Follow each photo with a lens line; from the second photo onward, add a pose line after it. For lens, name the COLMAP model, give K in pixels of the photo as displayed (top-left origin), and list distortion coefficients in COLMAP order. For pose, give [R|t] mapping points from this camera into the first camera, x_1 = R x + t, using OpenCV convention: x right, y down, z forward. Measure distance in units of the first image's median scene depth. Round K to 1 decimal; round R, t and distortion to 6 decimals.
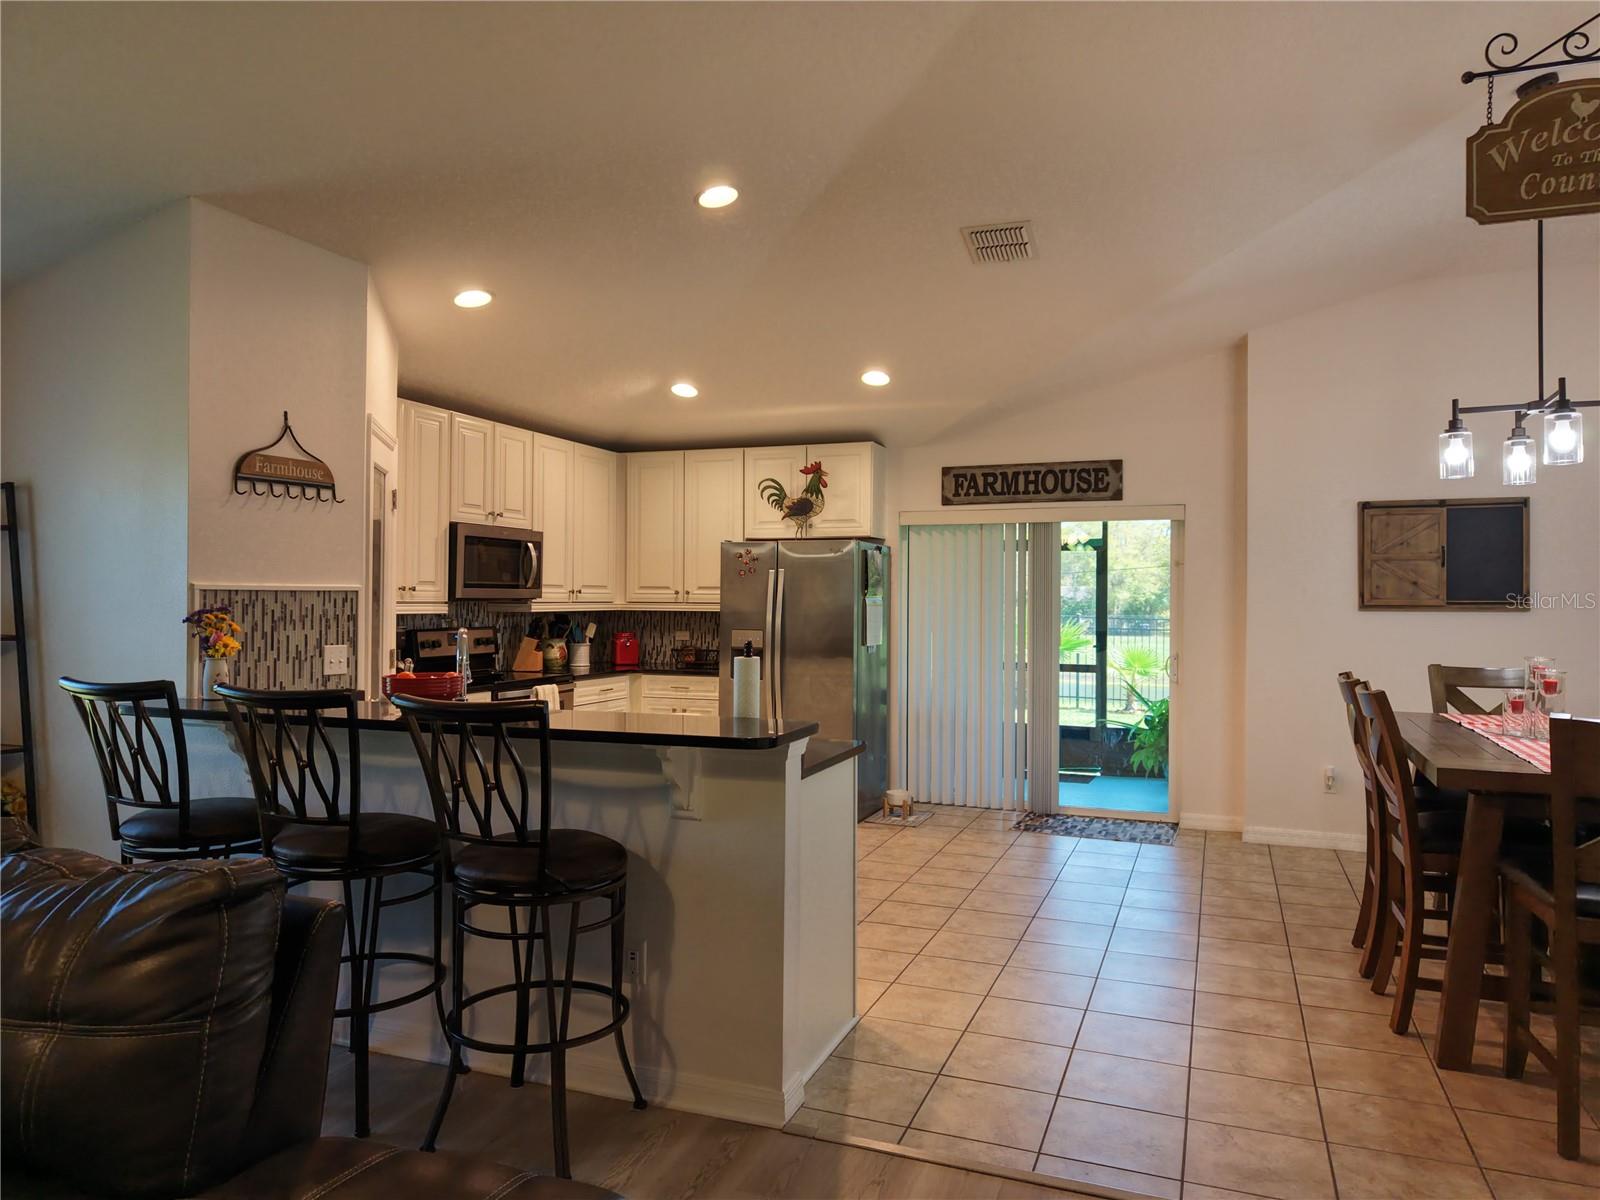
lens RADIAL K [[1074.4, 0, 793.7], [0, 1074.4, 600.8], [0, 0, 1]] dist [0.035476, -0.038790]
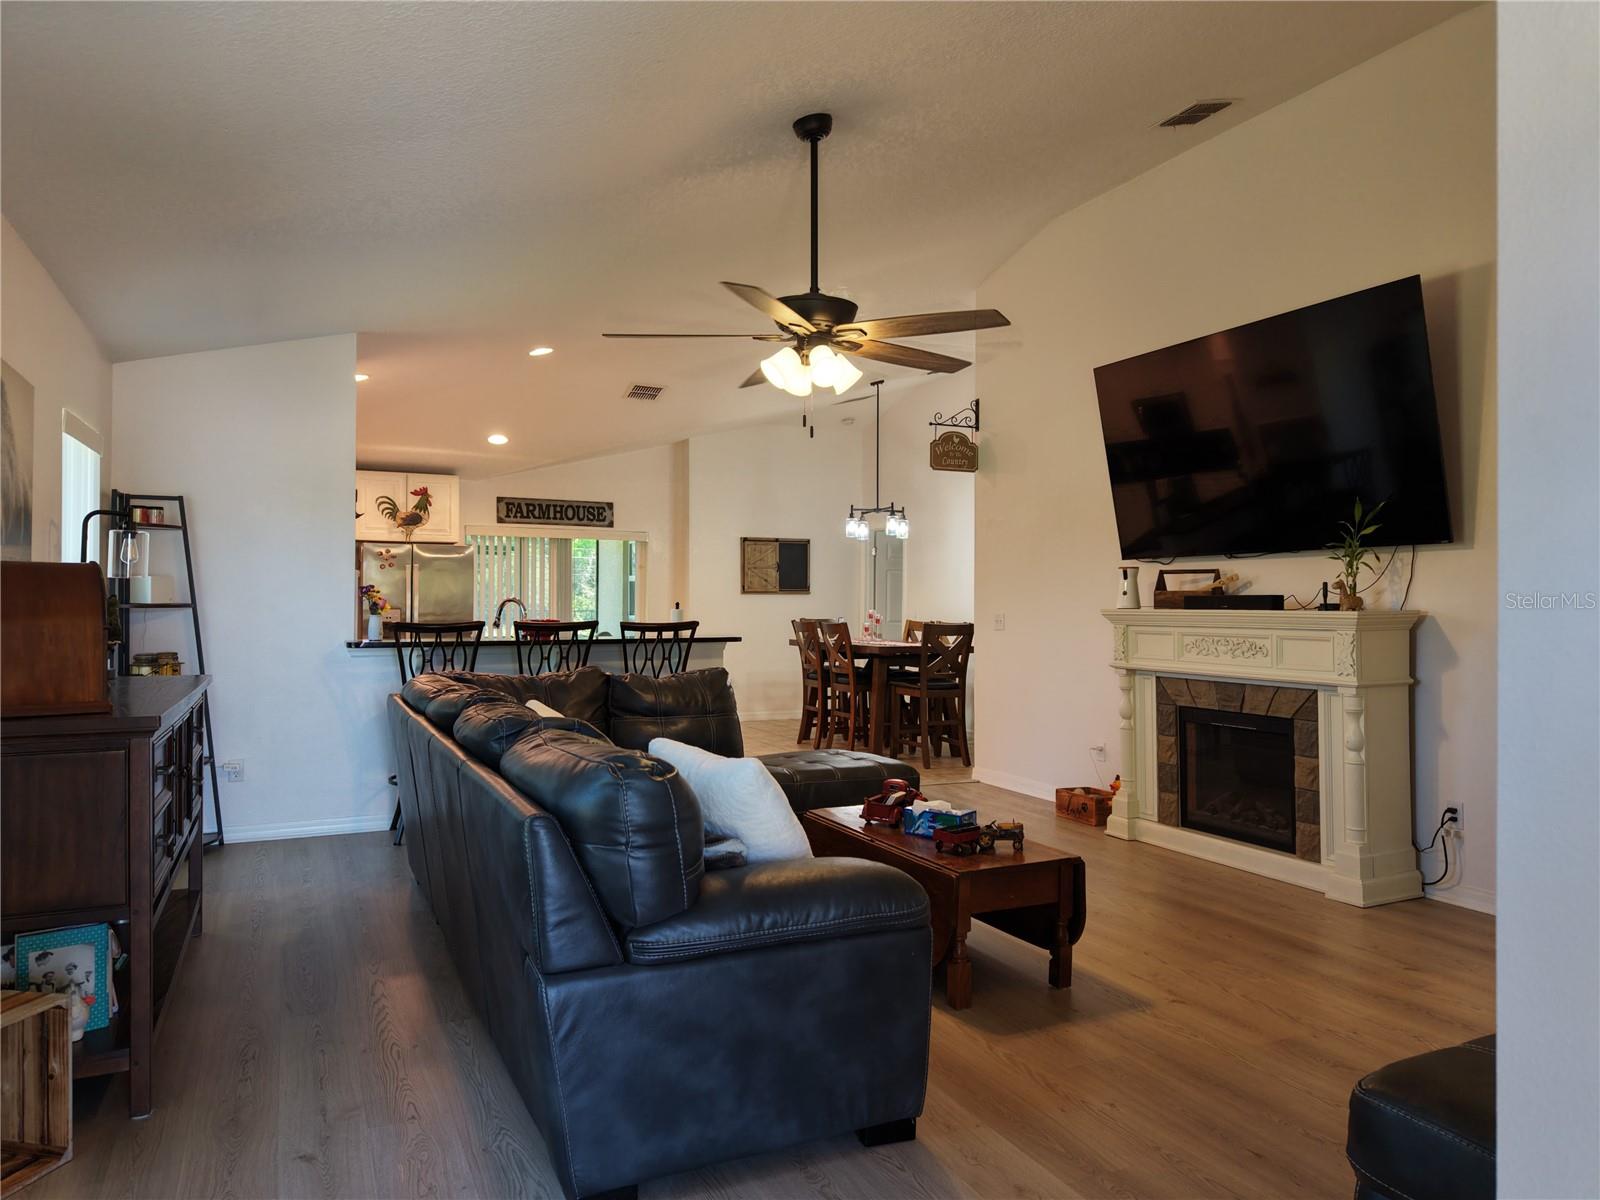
lens RADIAL K [[1074.4, 0, 813.5], [0, 1074.4, 600.1], [0, 0, 1]] dist [0.035476, -0.038790]
pose [[0.671263, -0.001148, 0.741219, -0.713560], [0.000312, 0.999999, 0.001267, 0.015188], [-0.741219, -0.000619, 0.671262, -0.323466]]
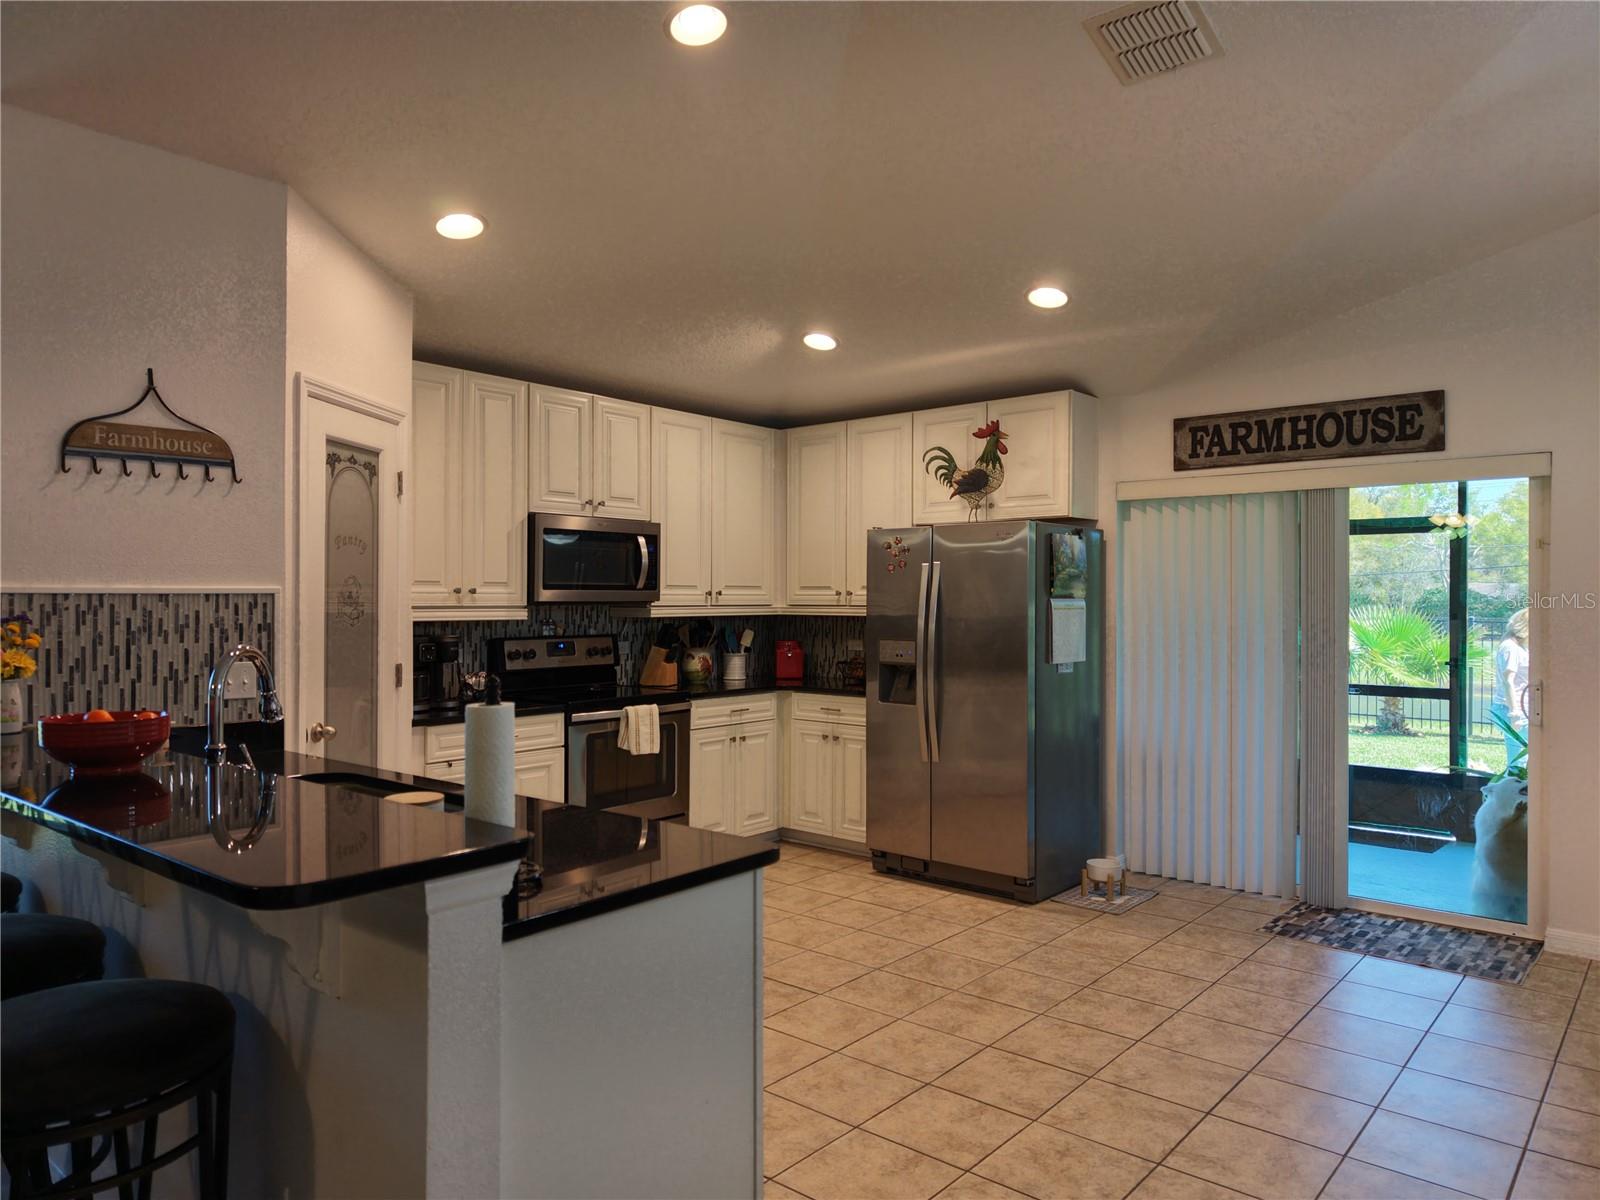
lens RADIAL K [[1074.4, 0, 801.0], [0, 1074.4, 602.4], [0, 0, 1]] dist [0.035476, -0.038790]
pose [[0.947254, -0.003969, -0.320459, 0.144544], [0.004114, 0.999992, -0.000224, -0.000609], [0.320457, -0.001106, 0.947262, 0.241664]]
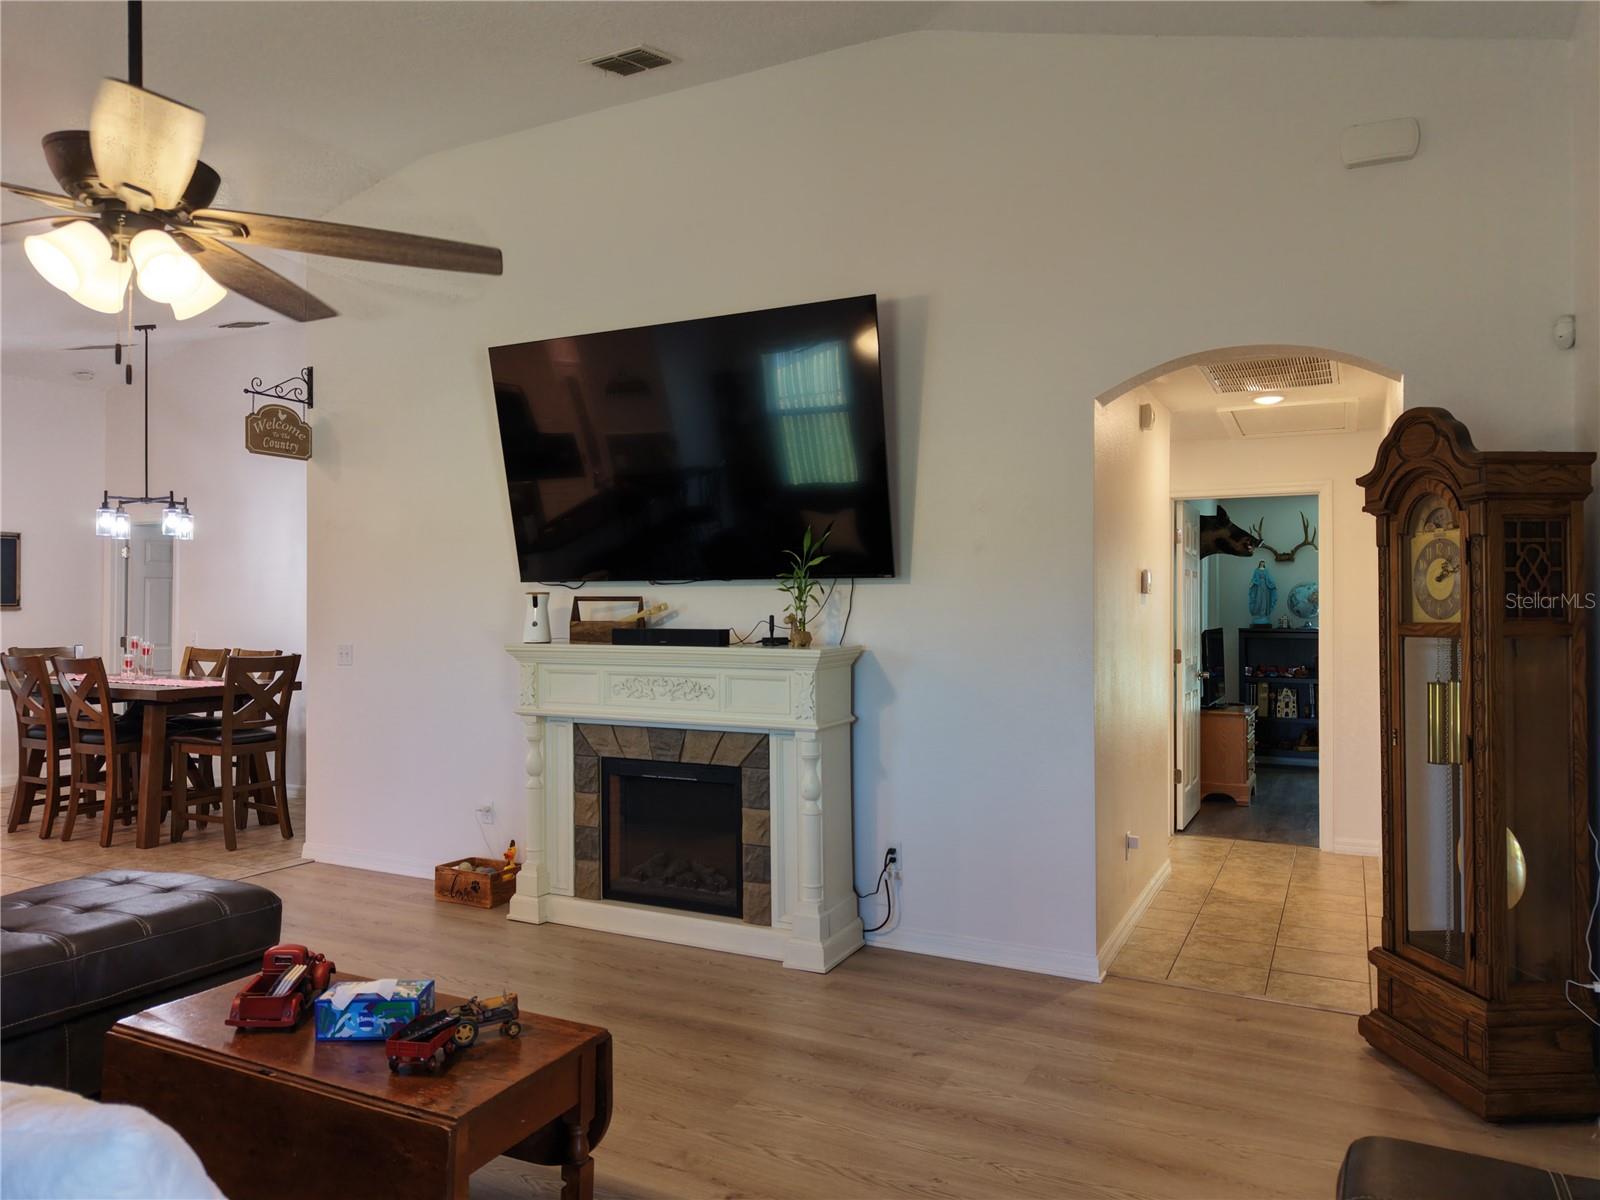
lens RADIAL K [[1074.4, 0, 807.7], [0, 1074.4, 597.2], [0, 0, 1]] dist [0.035476, -0.038790]
pose [[0.084885, 0.001219, 0.996390, -0.596195], [-0.001011, 0.999999, -0.001137, -0.007187], [-0.996390, -0.000911, 0.084887, -0.162148]]
